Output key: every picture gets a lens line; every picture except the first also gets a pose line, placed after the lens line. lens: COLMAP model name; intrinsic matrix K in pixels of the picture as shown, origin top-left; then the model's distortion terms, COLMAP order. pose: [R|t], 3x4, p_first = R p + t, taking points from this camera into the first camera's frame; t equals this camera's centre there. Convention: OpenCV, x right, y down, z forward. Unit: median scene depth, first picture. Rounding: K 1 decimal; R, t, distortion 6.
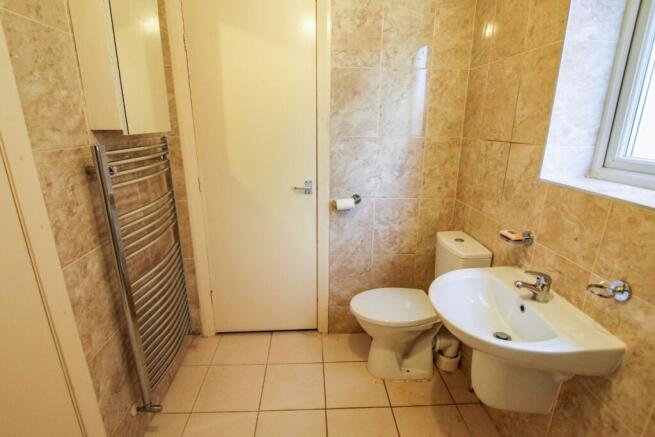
lens RADIAL K [[323.0, 0, 327.3], [0, 323.0, 217.7], [0, 0, 1]] dist [-0.015037, 0.002861]
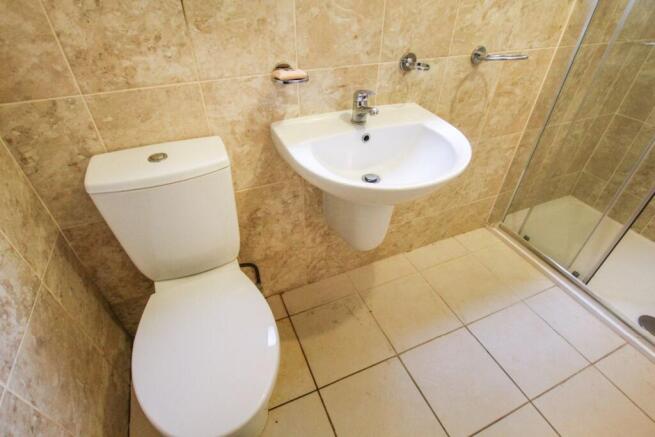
lens RADIAL K [[323.0, 0, 325.9], [0, 323.0, 218.0], [0, 0, 1]] dist [-0.015037, 0.002861]
pose [[-0.337280, -0.595766, 0.728907, -0.146168], [0.257815, 0.686220, 0.680172, -0.212726], [-0.905414, 0.417332, -0.077850, 1.317481]]
